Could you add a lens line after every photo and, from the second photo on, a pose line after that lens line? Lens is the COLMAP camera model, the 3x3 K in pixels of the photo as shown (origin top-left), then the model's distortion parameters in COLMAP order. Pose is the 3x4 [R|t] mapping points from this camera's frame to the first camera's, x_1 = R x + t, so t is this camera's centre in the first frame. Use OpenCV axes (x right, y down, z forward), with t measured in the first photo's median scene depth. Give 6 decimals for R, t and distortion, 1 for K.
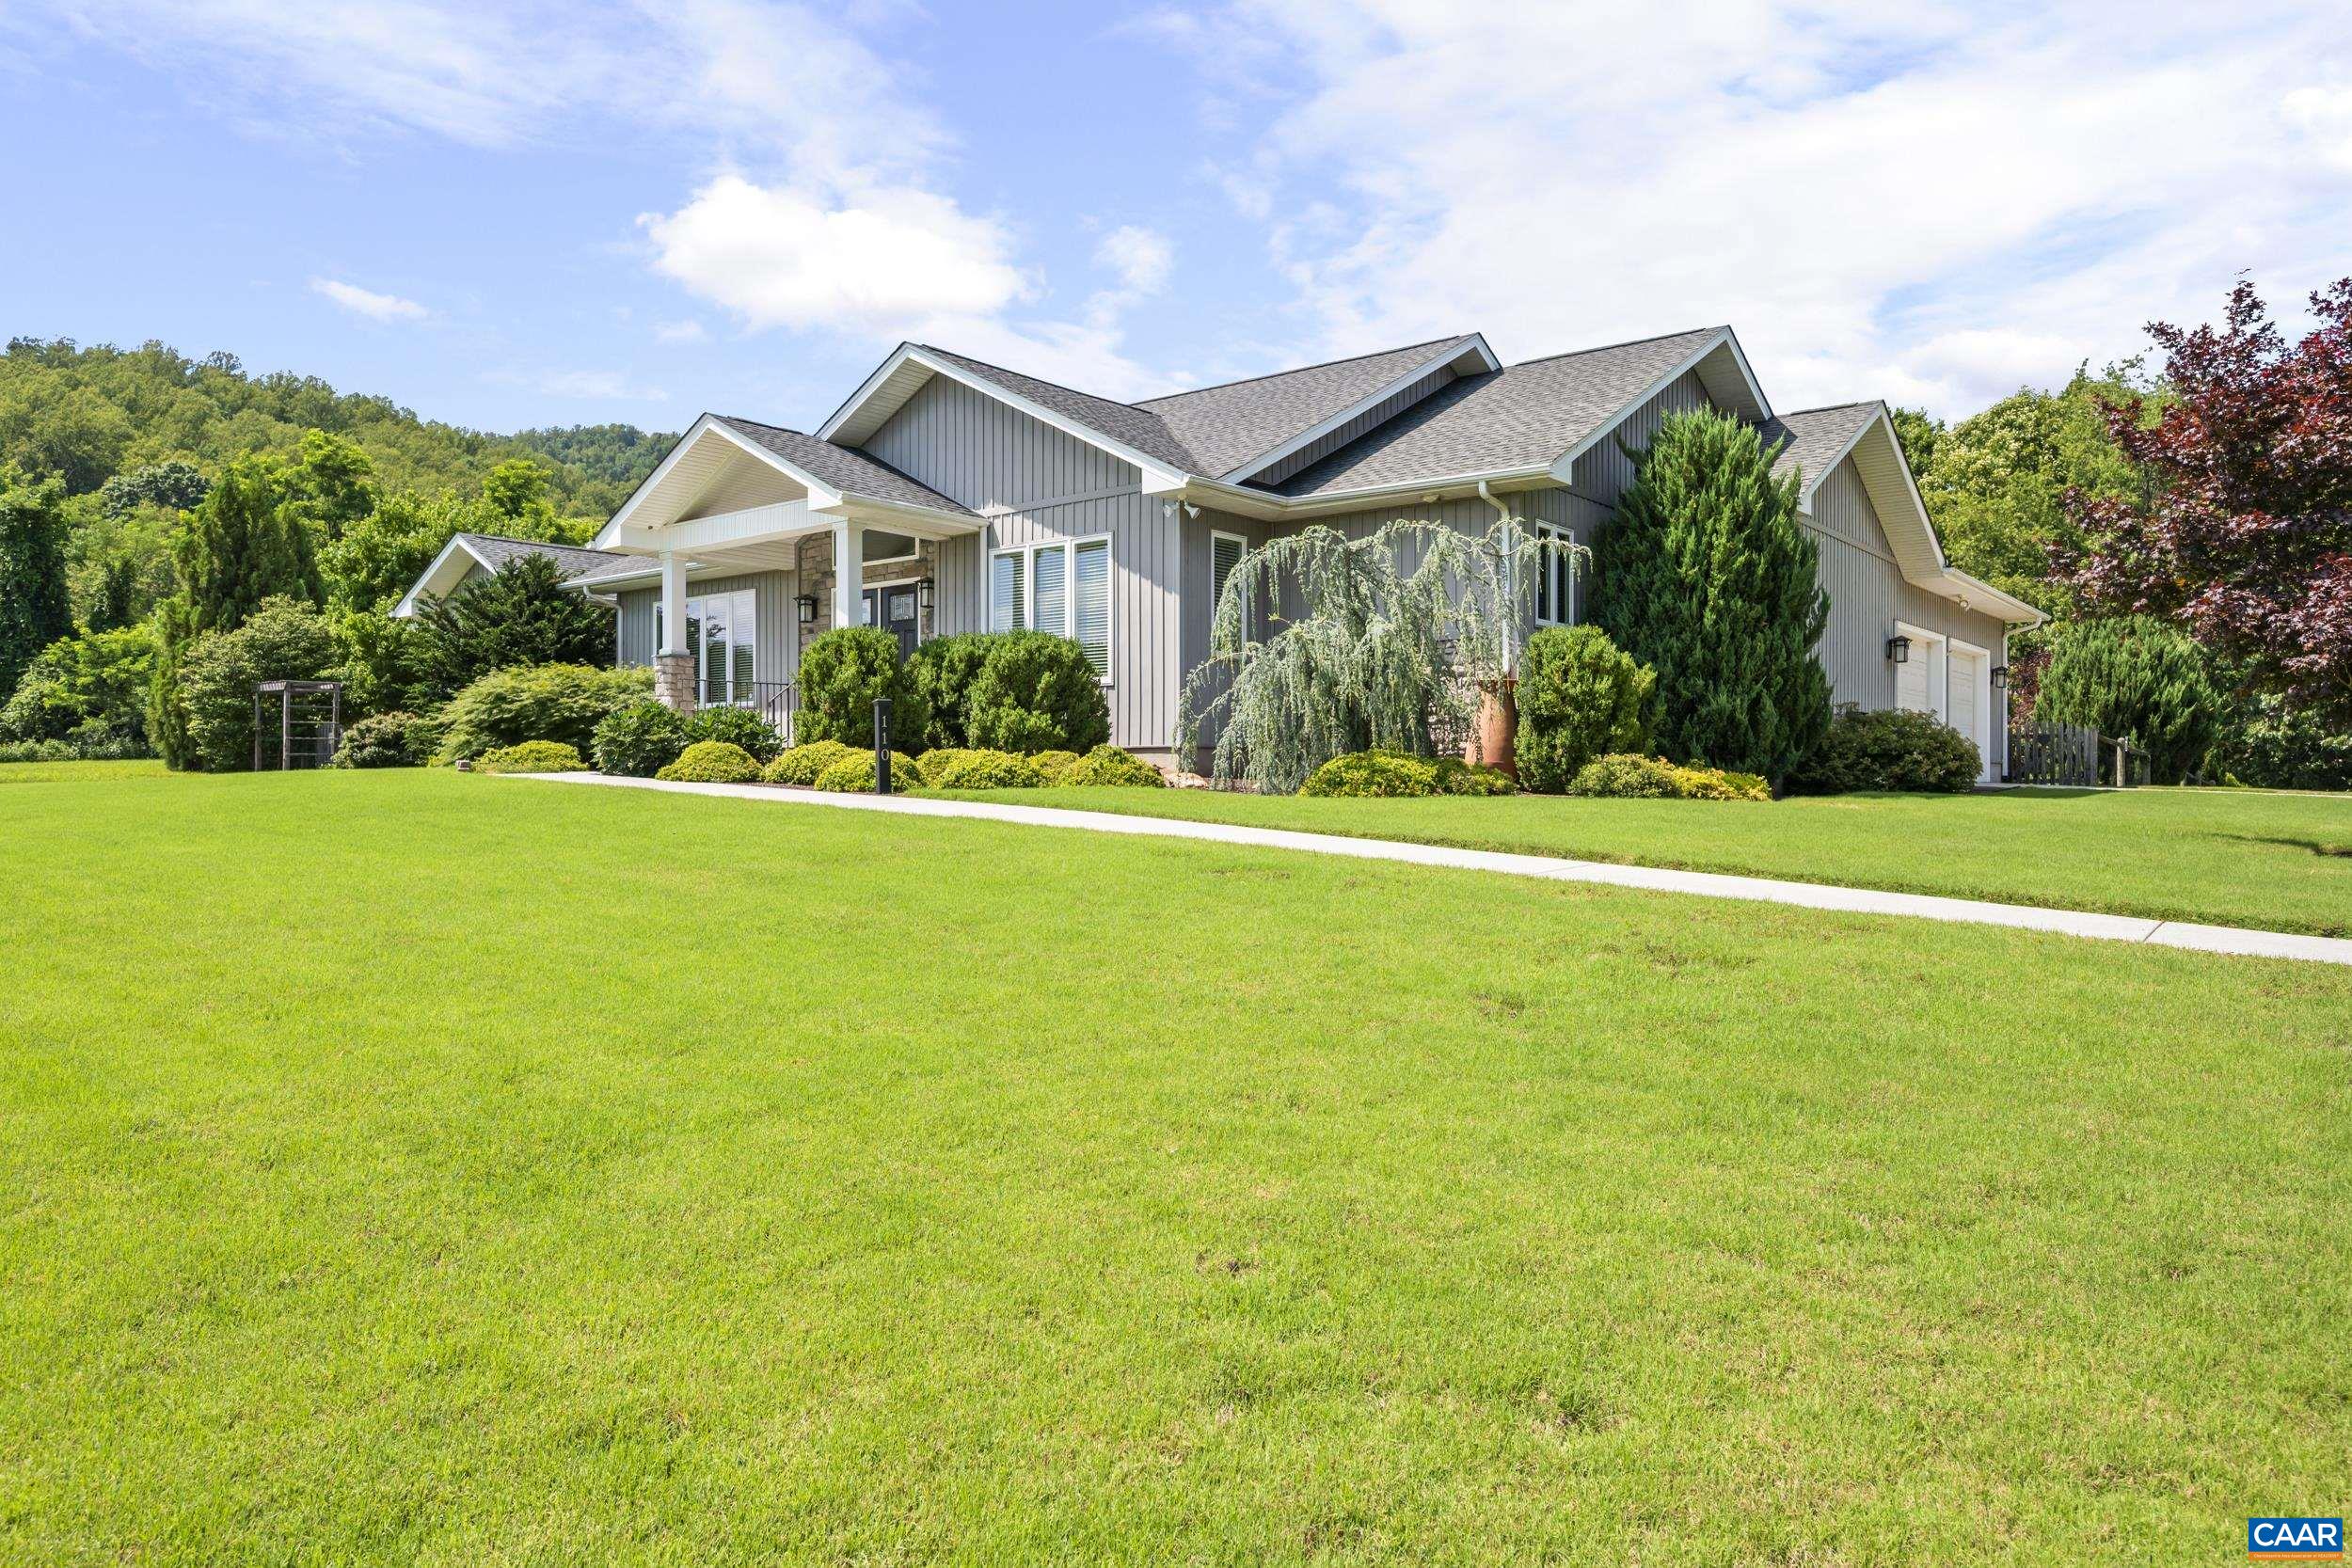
lens RADIAL K [[1482.9, 0, 1173.2], [0, 1482.9, 778.1], [0, 0, 1]] dist [0.001479, 0.001736]
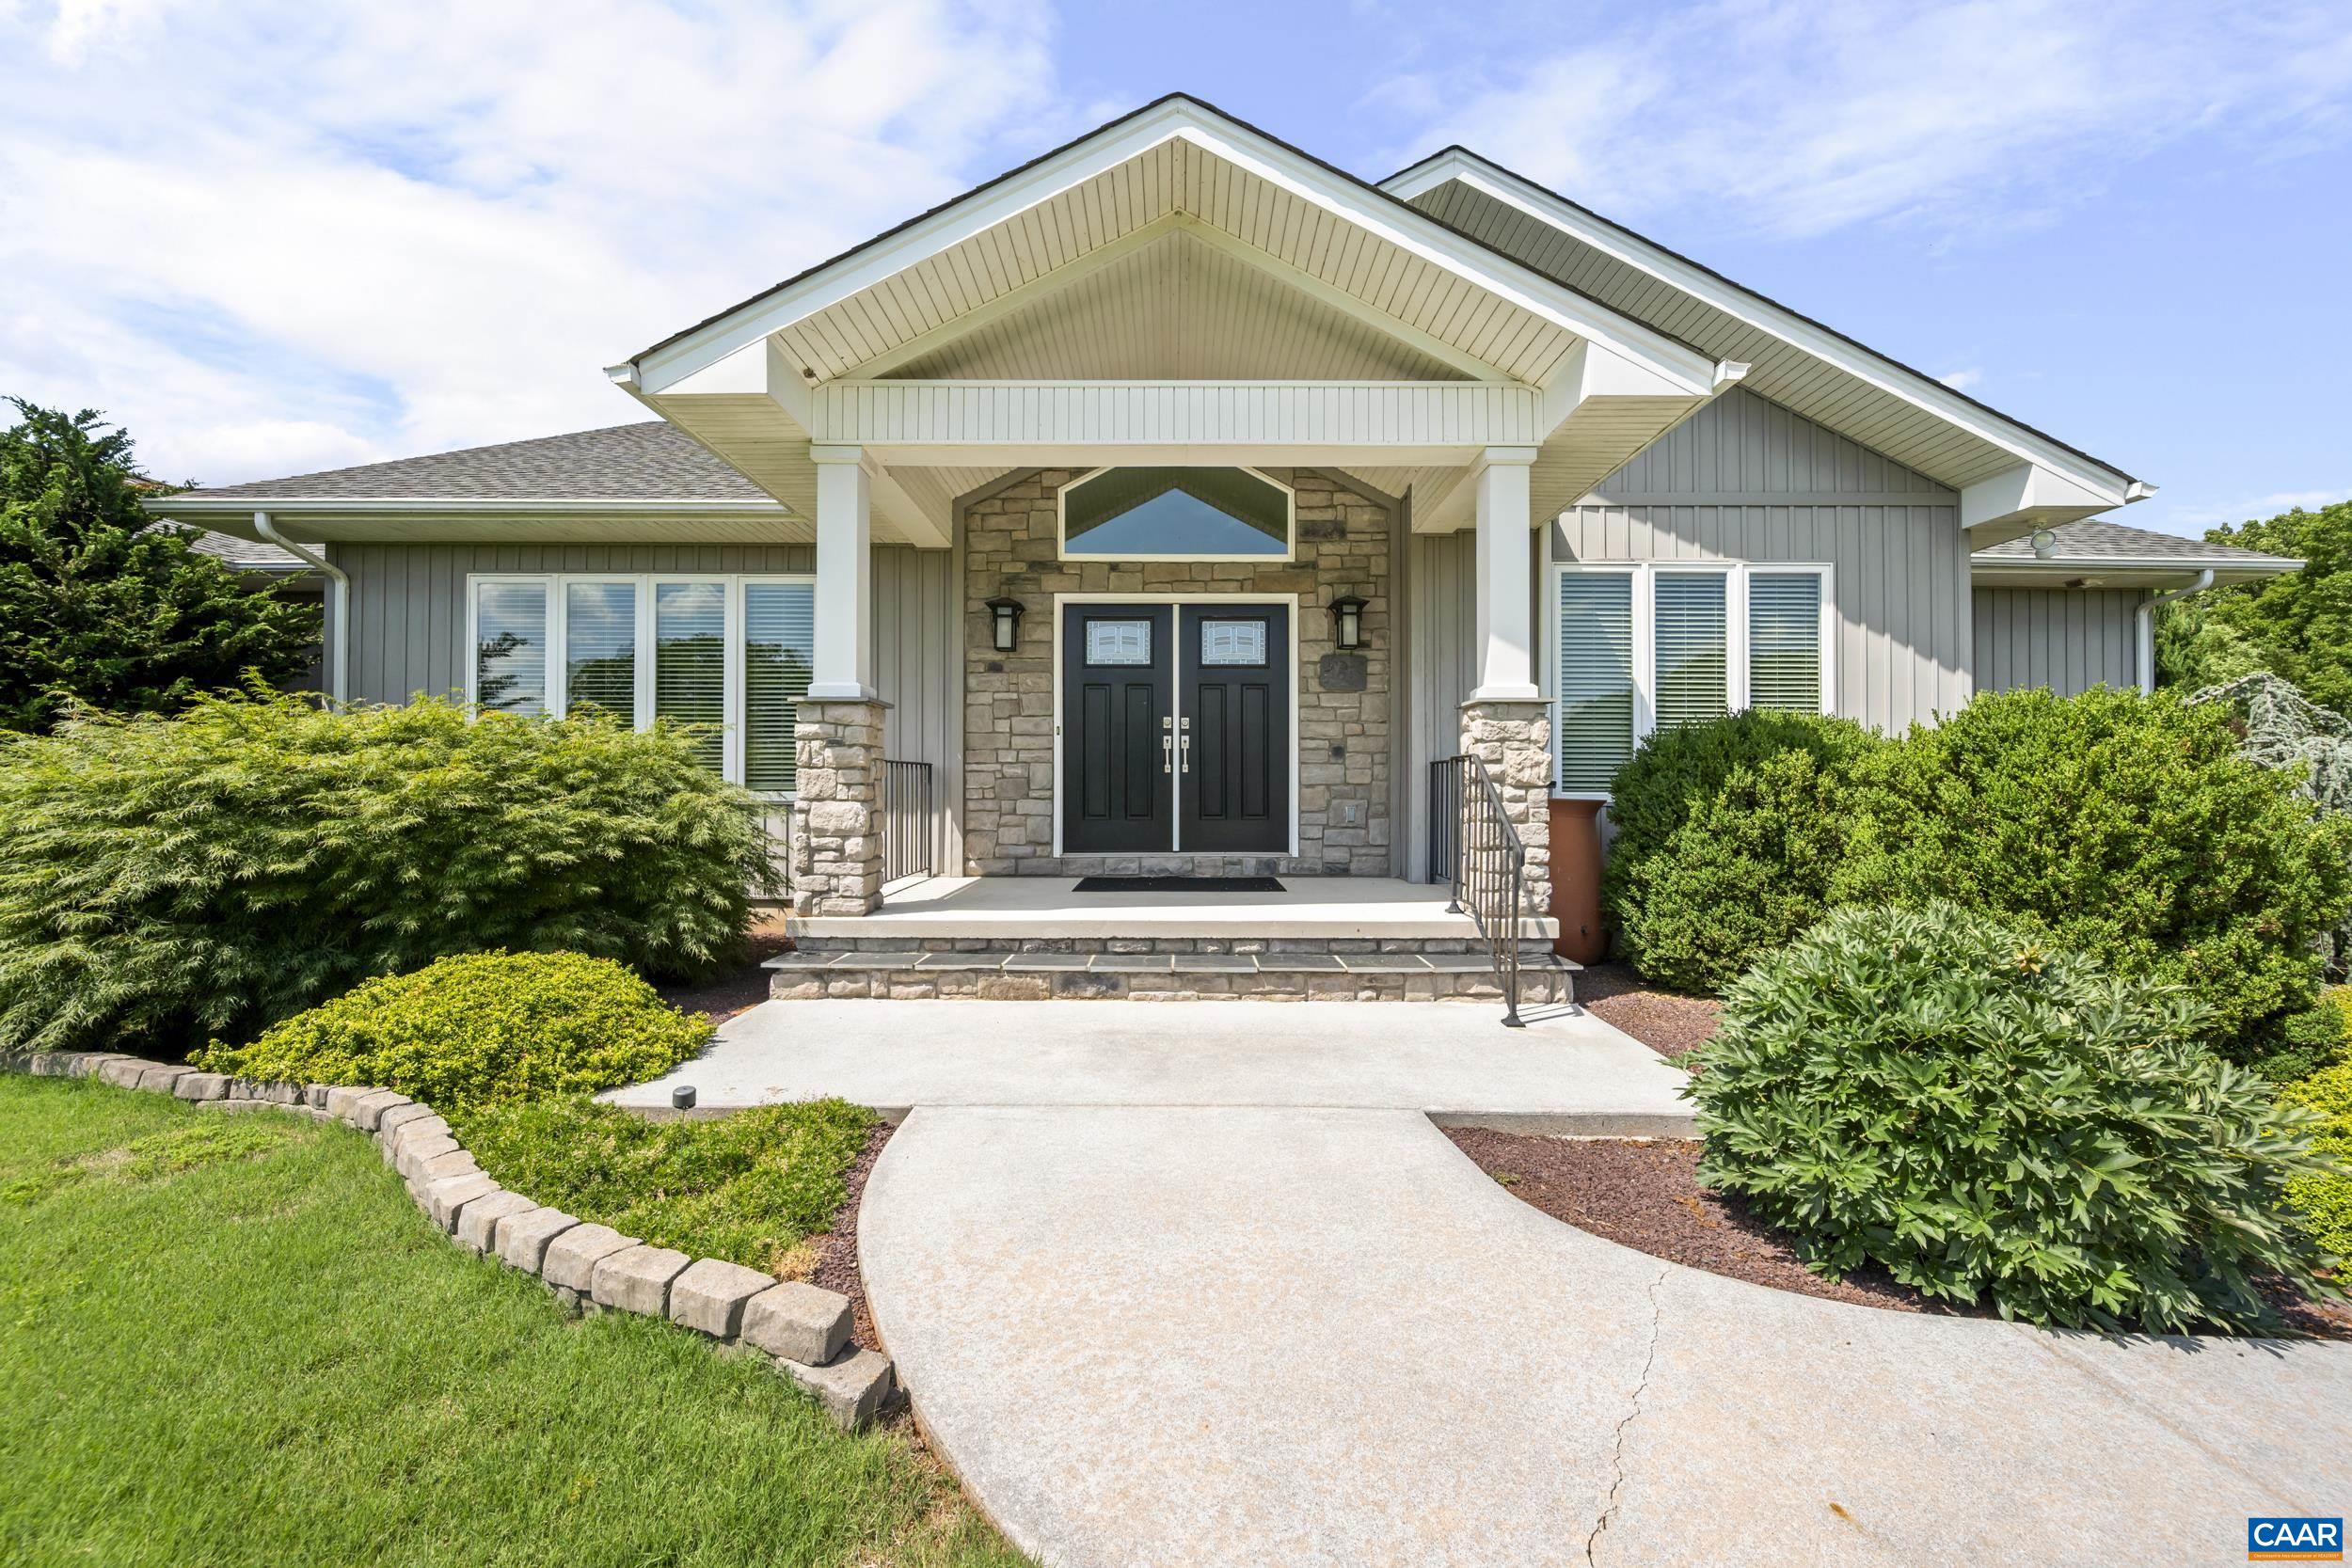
lens RADIAL K [[931.0, 0, 1190.9], [0, 931.0, 790.7], [0, 0, 1]] dist [0.002187, -0.000077]
pose [[0.776137, 0.005585, 0.630539, -0.416615], [-0.005012, 0.999984, -0.002687, -0.056396], [-0.630544, -0.001075, 0.776153, 0.722353]]
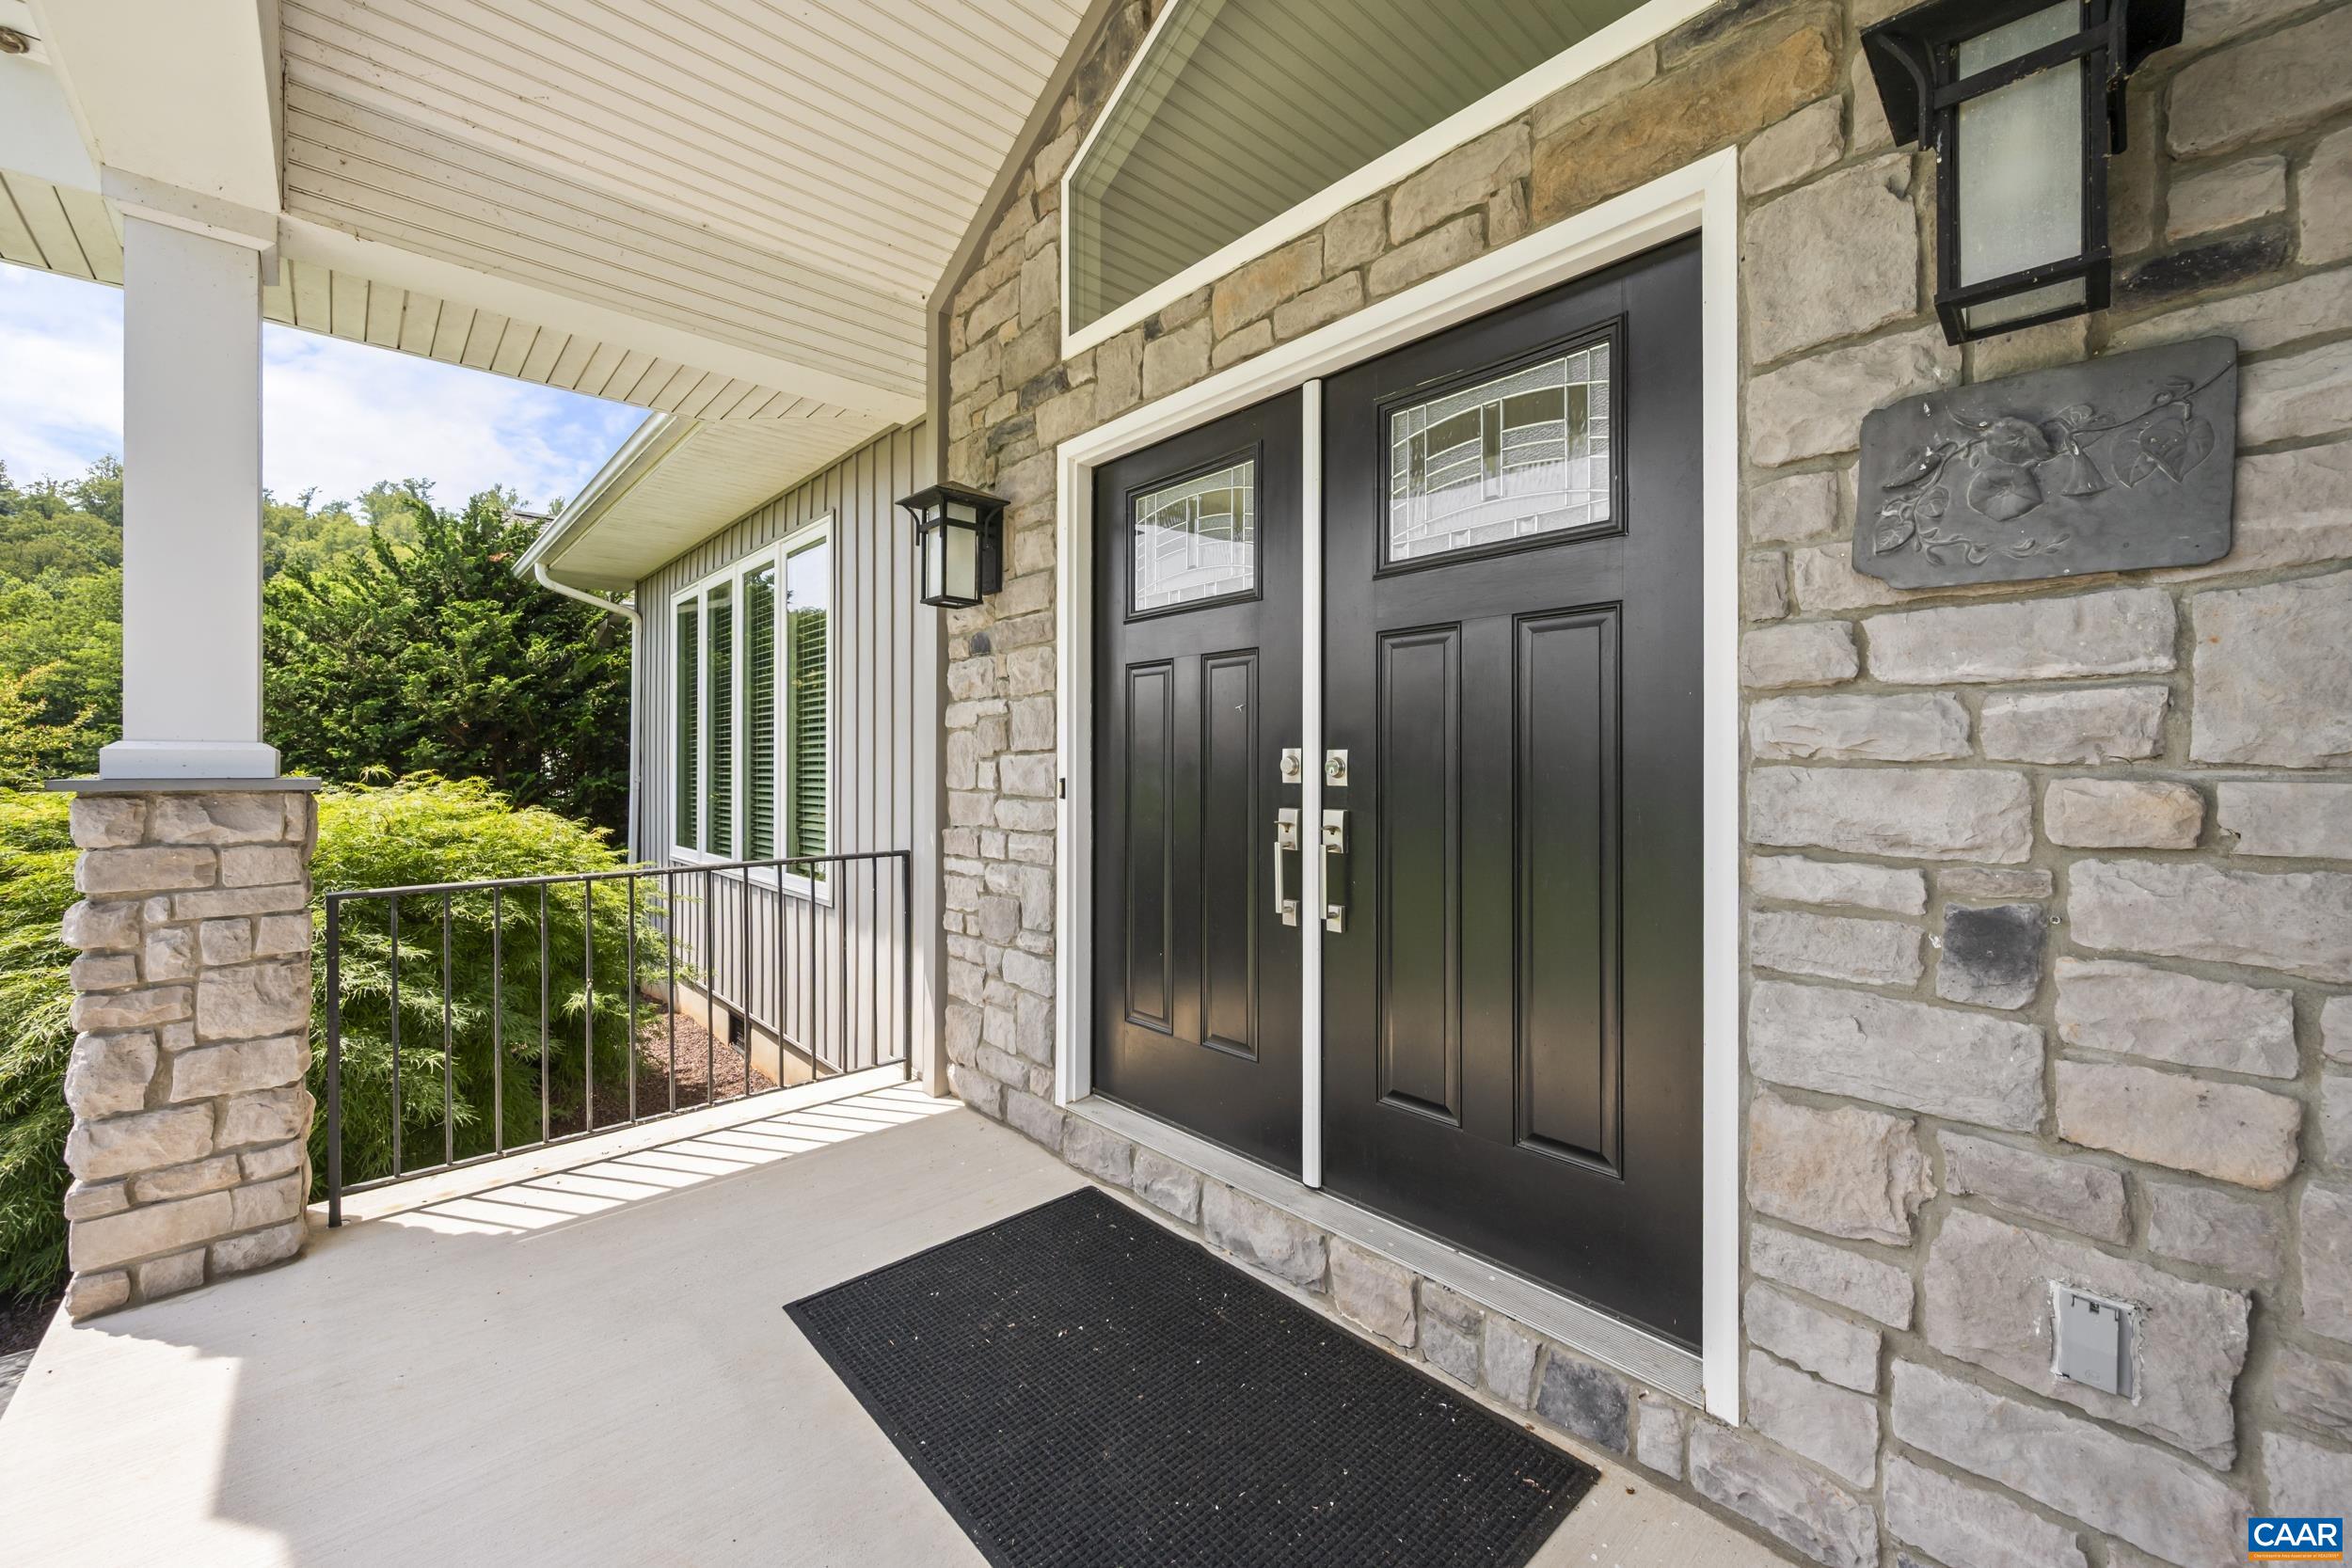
lens RADIAL K [[931.0, 0, 1176.3], [0, 931.0, 760.5], [0, 0, 1]] dist [0.002187, -0.000077]
pose [[0.987694, 0.003864, -0.156349, -0.196779], [-0.004292, 0.999988, -0.002402, -0.083463], [0.156338, 0.003043, 0.987699, 0.890128]]
